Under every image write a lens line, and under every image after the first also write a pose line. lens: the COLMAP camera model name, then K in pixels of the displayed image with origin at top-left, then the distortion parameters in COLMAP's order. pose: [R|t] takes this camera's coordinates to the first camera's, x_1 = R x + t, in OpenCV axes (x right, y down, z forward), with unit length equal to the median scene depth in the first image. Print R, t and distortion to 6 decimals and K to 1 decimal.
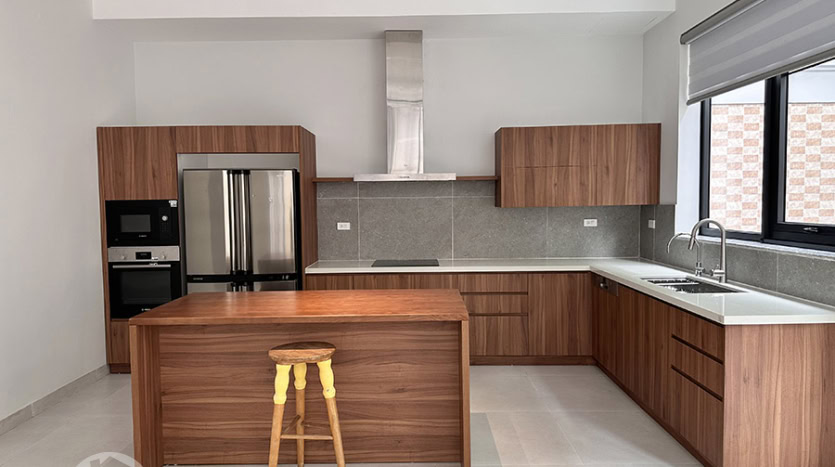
lens RADIAL K [[572.5, 0, 417.5], [0, 572.5, 233.5], [0, 0, 1]] dist [0.006669, 0.001601]
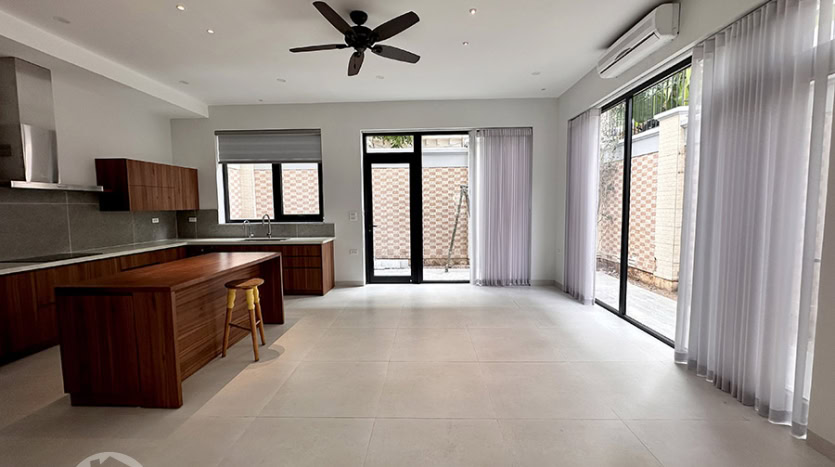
lens RADIAL K [[339.4, 0, 417.5], [0, 339.4, 233.5], [0, 0, 1]] dist [0.000204, -0.000005]
pose [[-0.010839, -0.066493, 0.997728, -0.783890], [0.062362, 0.995799, 0.067042, 0.001475], [-0.997995, 0.062947, -0.006647, 0.246321]]
